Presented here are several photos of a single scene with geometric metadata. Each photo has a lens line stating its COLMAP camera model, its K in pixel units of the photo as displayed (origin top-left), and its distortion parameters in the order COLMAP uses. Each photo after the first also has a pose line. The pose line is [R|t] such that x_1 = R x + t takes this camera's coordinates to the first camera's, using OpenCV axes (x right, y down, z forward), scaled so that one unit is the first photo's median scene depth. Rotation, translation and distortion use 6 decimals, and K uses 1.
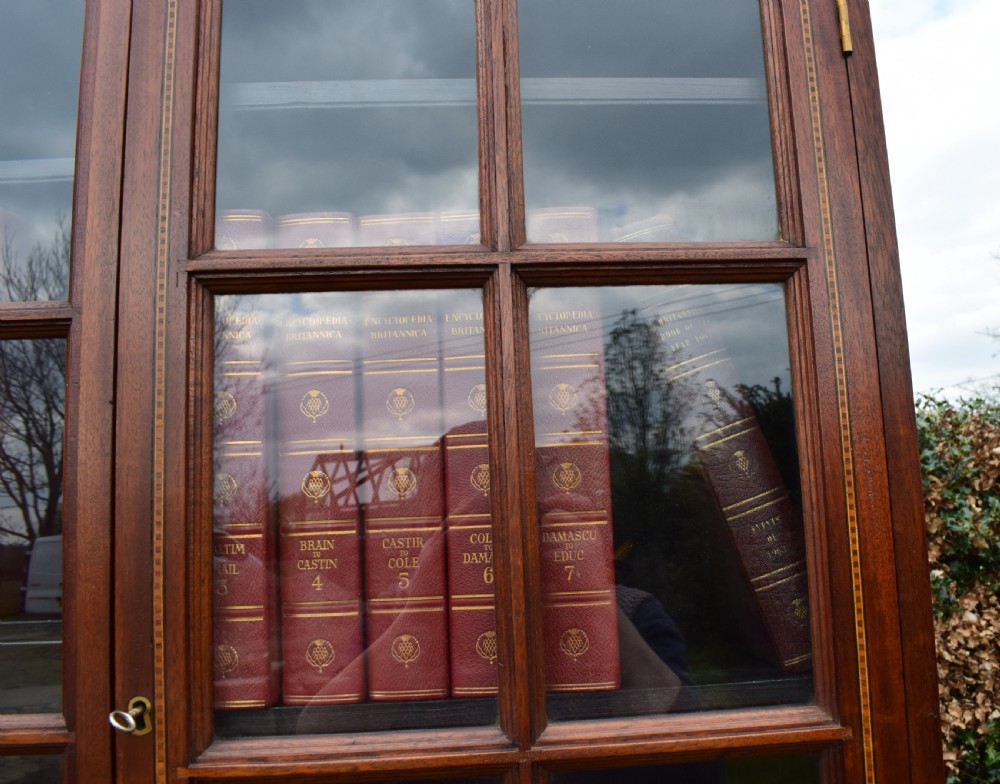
lens RADIAL K [[1008.8, 0, 585.6], [0, 1008.8, 391.6], [0, 0, 1]] dist [-0.081146, -0.002604]
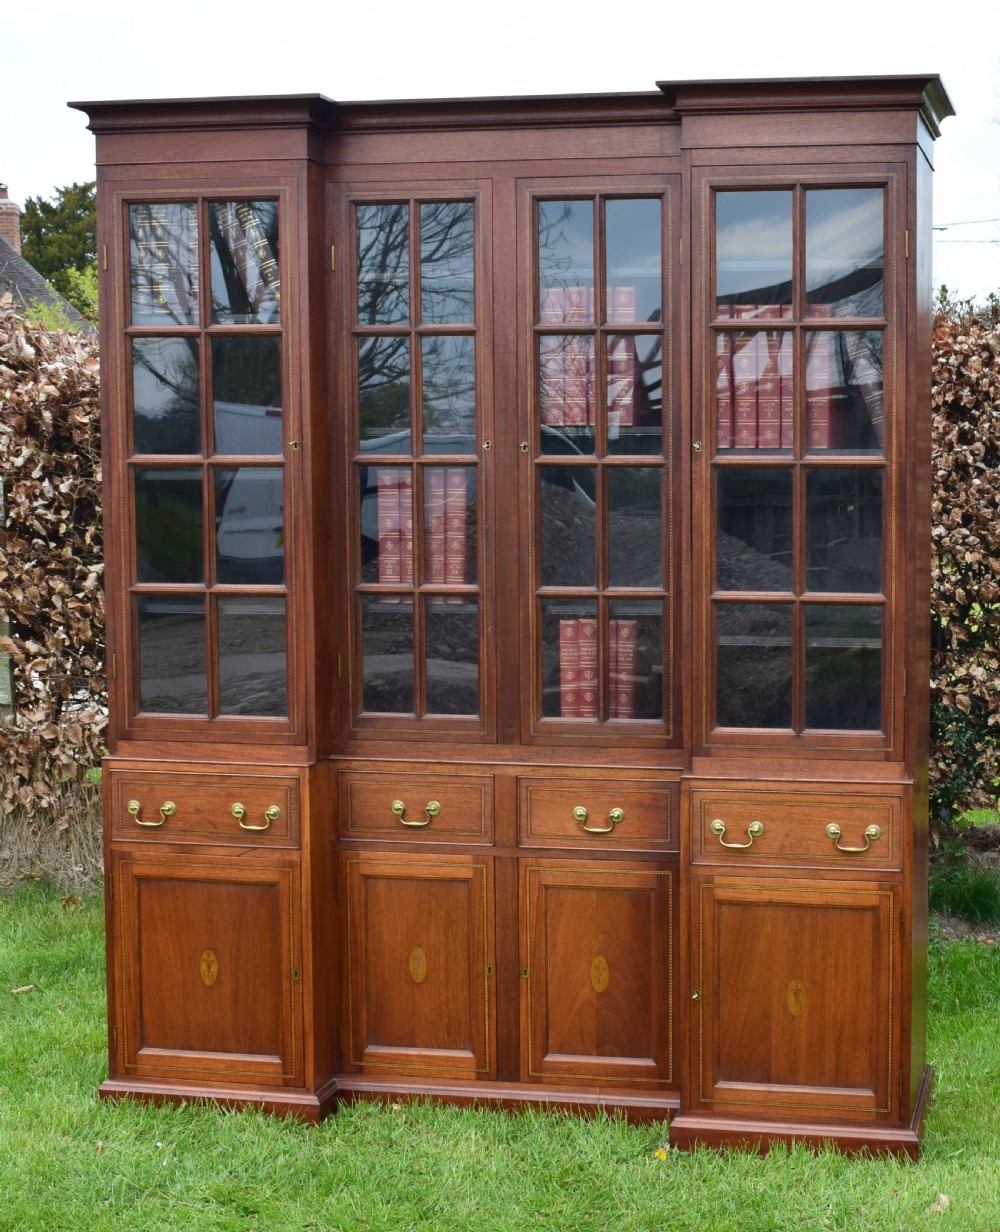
lens RADIAL K [[2153.7, 0, 642.7], [0, 2153.7, 596.5], [0, 0, 1]] dist [-0.019370, -0.173879]
pose [[0.953400, 0.066362, -0.294321, 0.336839], [-0.002695, 0.977345, 0.211636, -0.159379], [0.301697, -0.200981, 0.931979, -1.276523]]
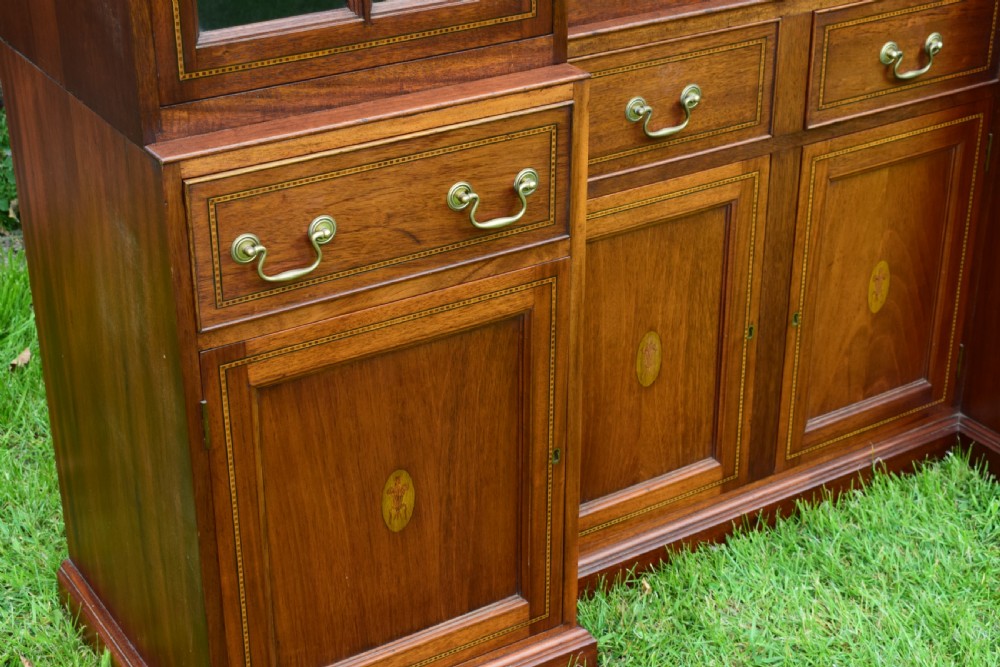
lens RADIAL K [[1668.9, 0, 500.0], [0, 1668.9, 333.5], [0, 0, 1]] dist [-0.010200, 0.010109]
pose [[0.892903, -0.160783, 0.420563, -0.657118], [-0.103582, 0.835659, 0.539393, 0.054307], [-0.438173, -0.525188, 0.729508, -0.373028]]
